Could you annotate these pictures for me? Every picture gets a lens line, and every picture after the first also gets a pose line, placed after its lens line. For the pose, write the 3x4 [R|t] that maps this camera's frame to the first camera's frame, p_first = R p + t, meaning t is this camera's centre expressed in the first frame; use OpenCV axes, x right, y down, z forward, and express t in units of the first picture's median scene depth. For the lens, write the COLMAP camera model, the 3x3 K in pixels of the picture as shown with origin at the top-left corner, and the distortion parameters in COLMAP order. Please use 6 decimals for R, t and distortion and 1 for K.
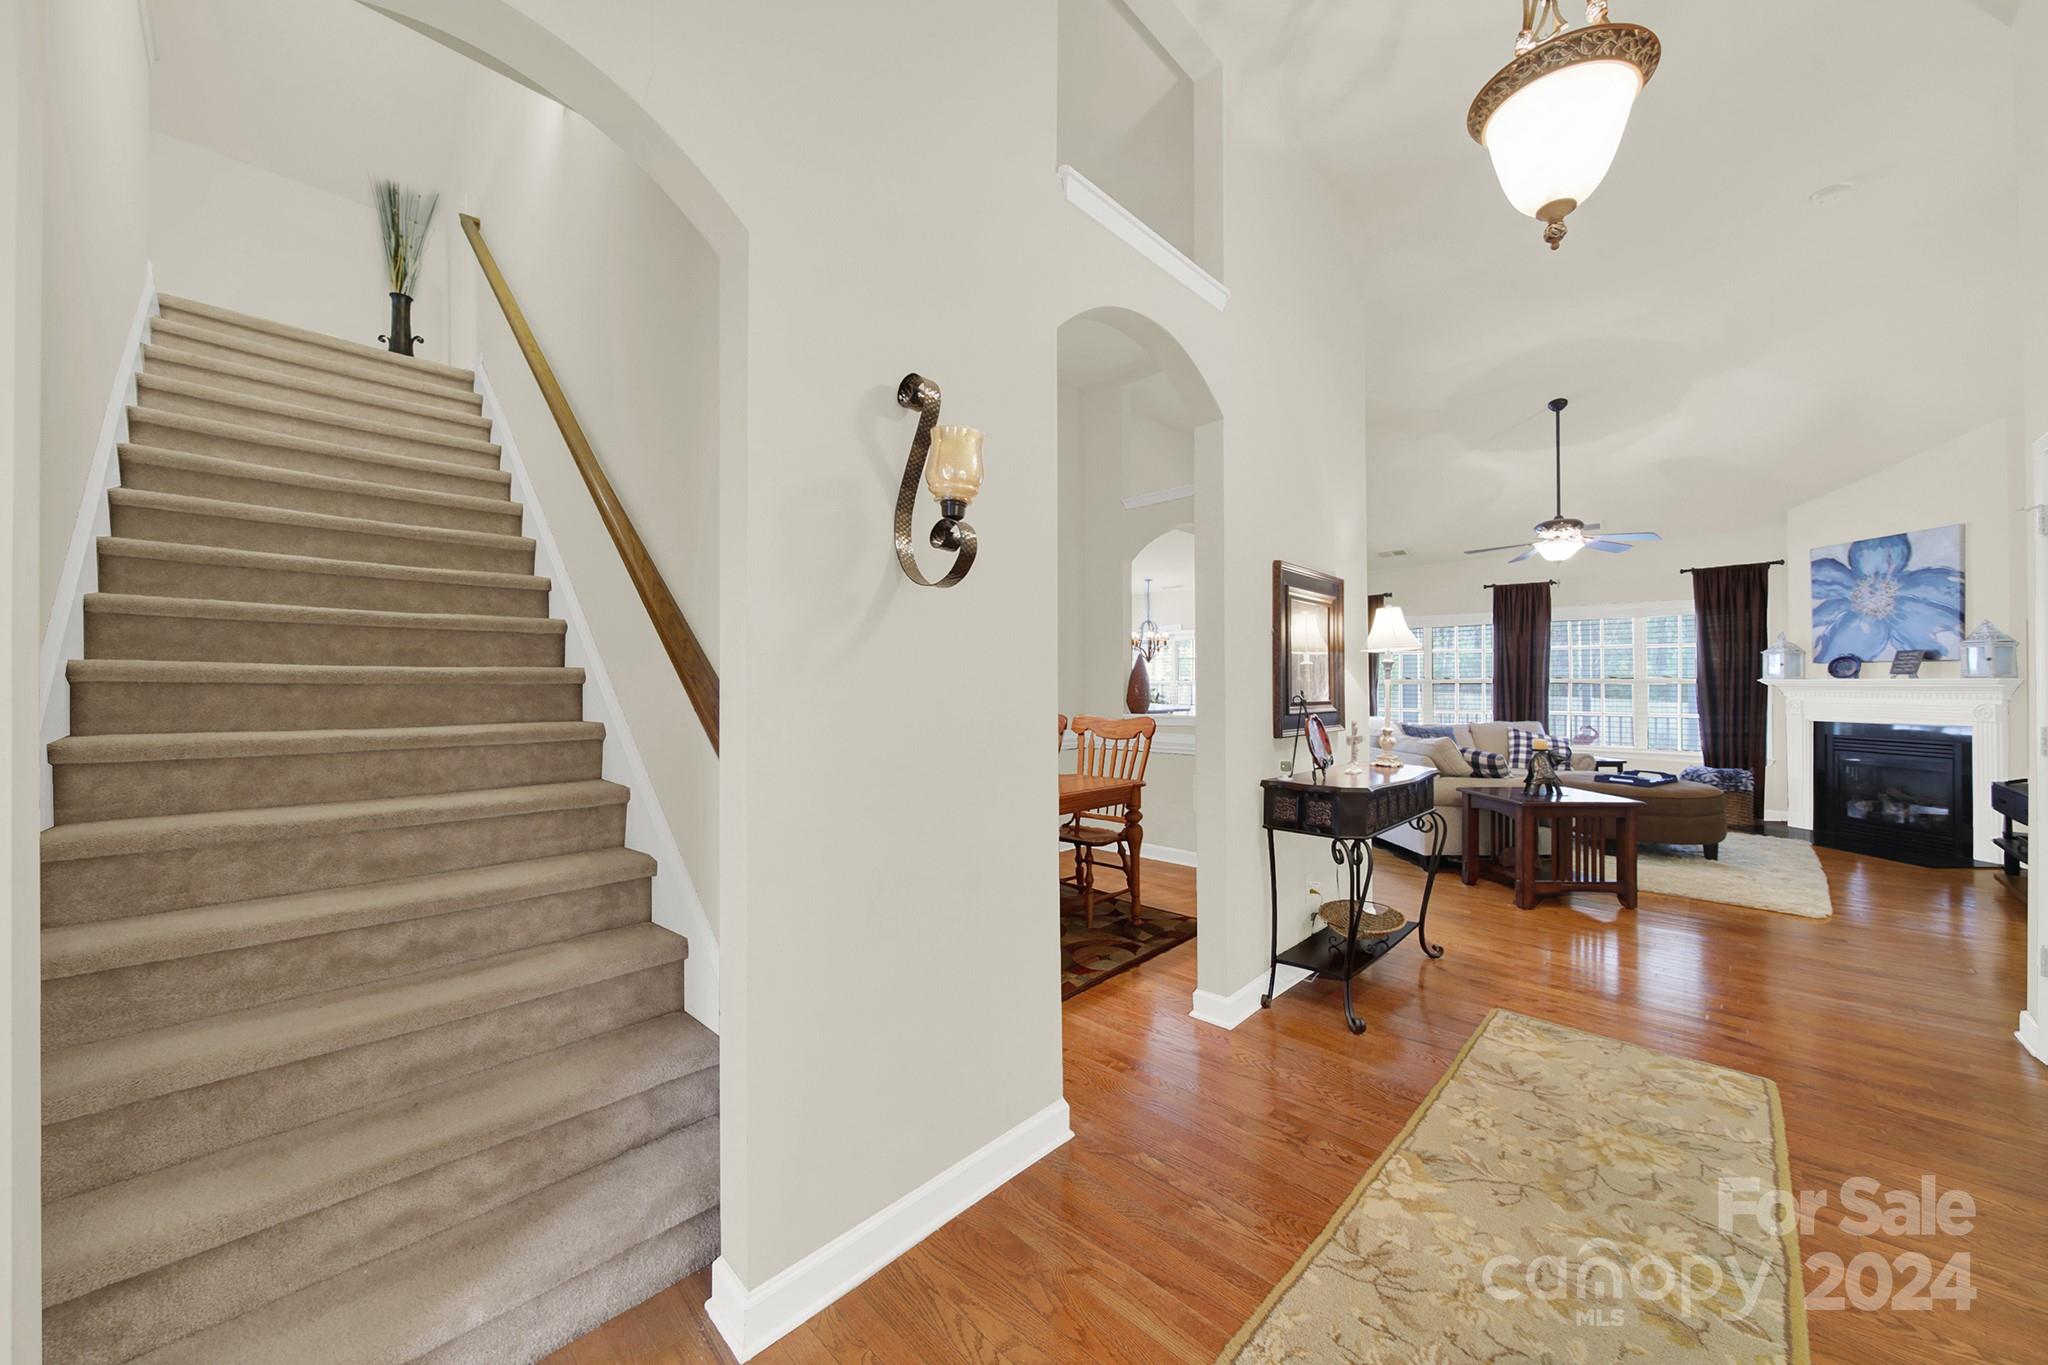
lens RADIAL K [[739.1, 0, 1019.2], [0, 739.1, 679.5], [0, 0, 1]] dist [0.000605, -0.000774]
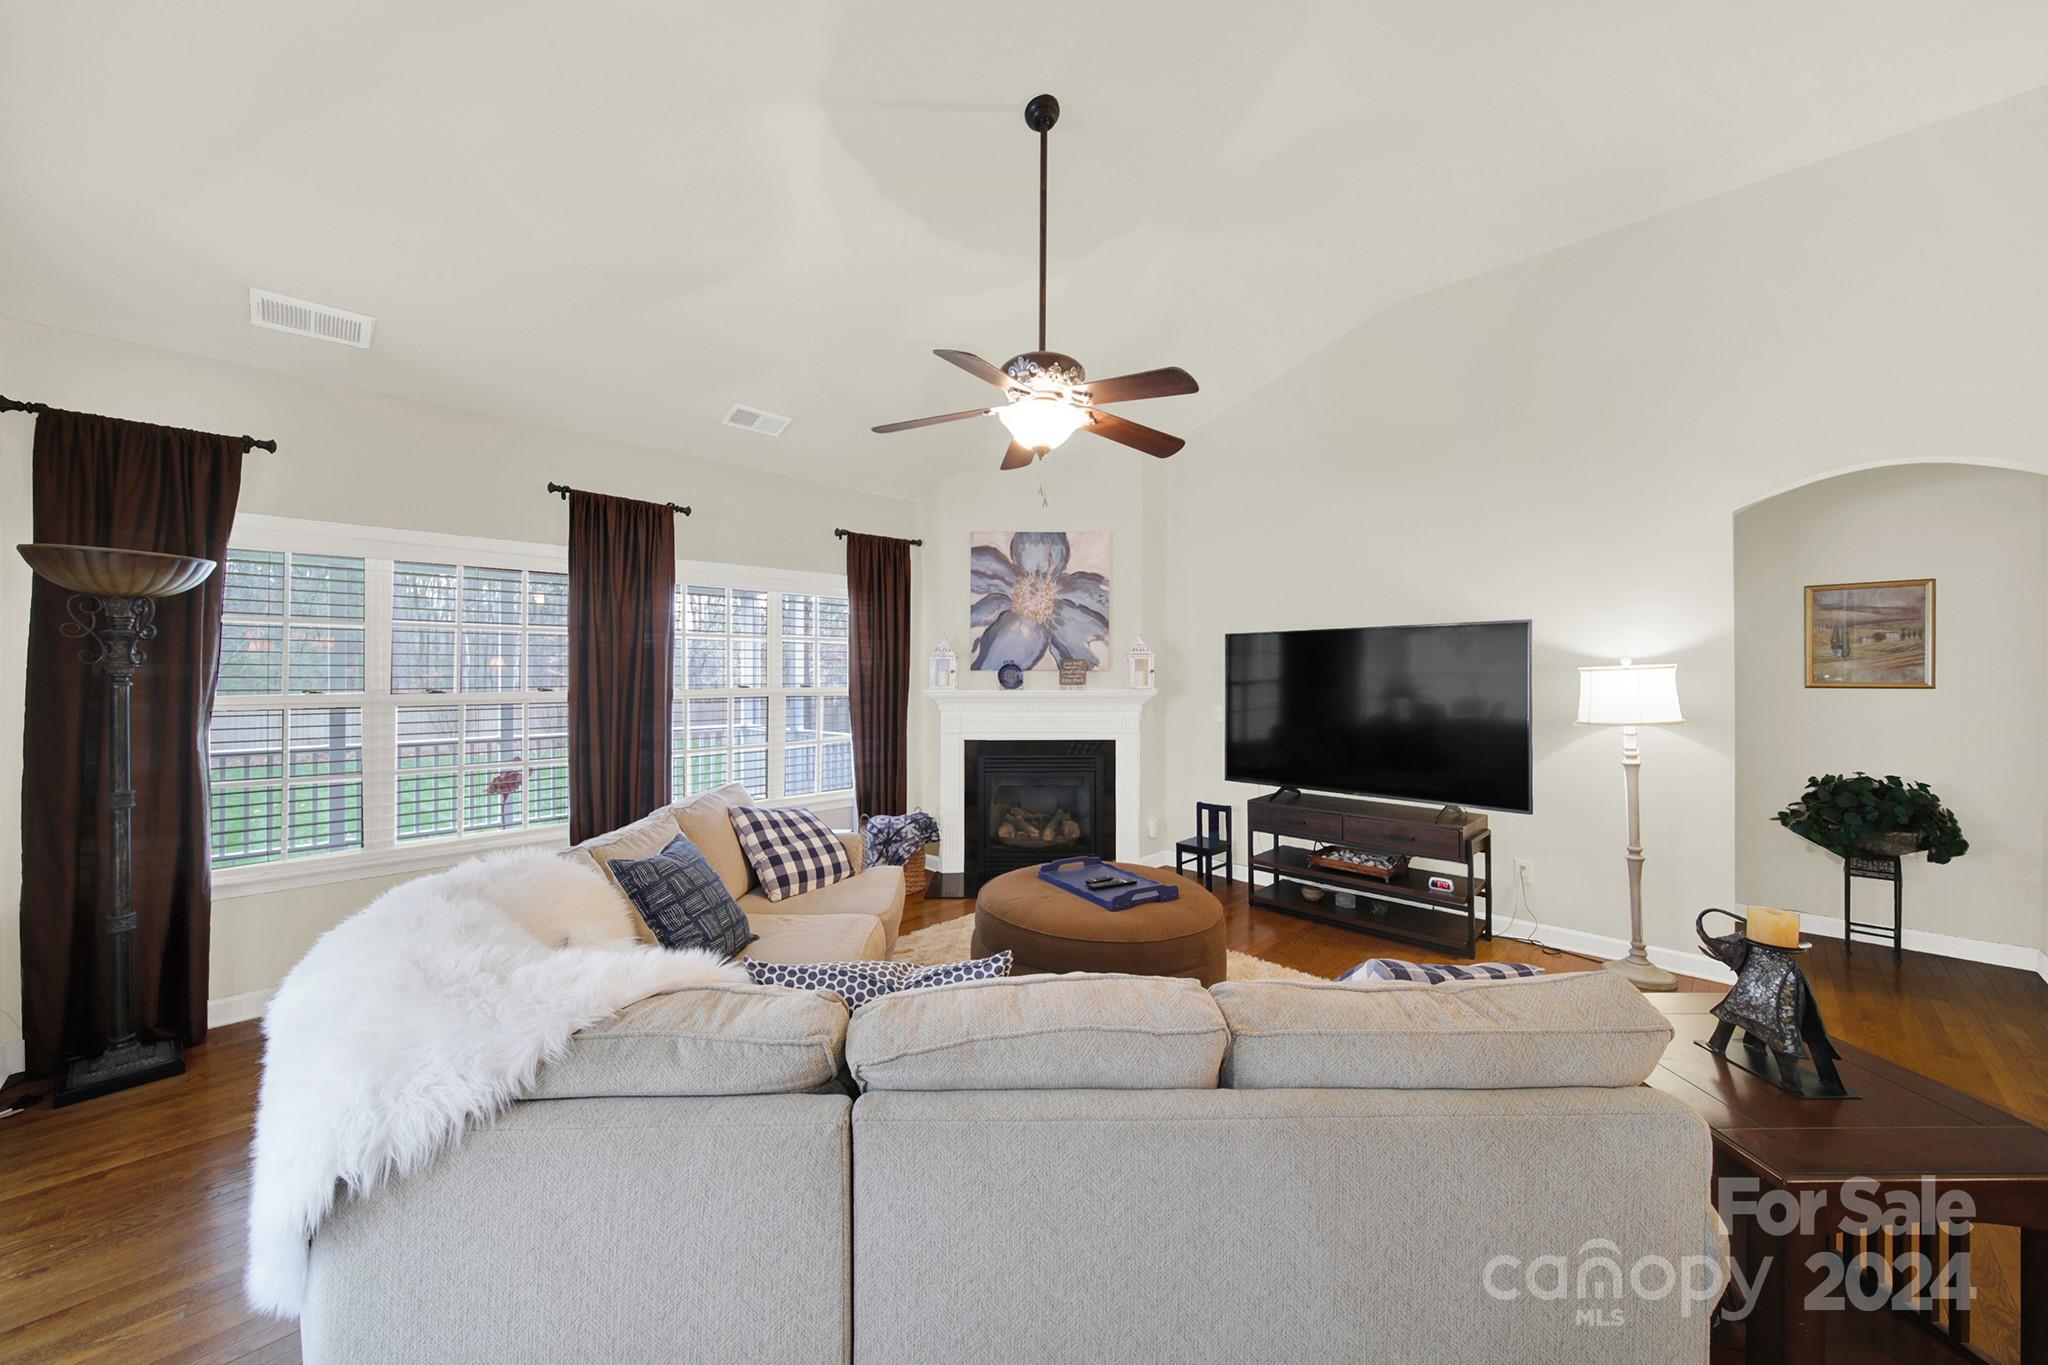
lens RADIAL K [[739.1, 0, 1019.8], [0, 739.1, 671.1], [0, 0, 1]] dist [0.000605, -0.000774]
pose [[0.015529, 0.008558, 0.999843, 0.257613], [-0.003198, 0.999959, -0.008509, -0.015048], [-0.999874, -0.003065, 0.015555, 0.970282]]
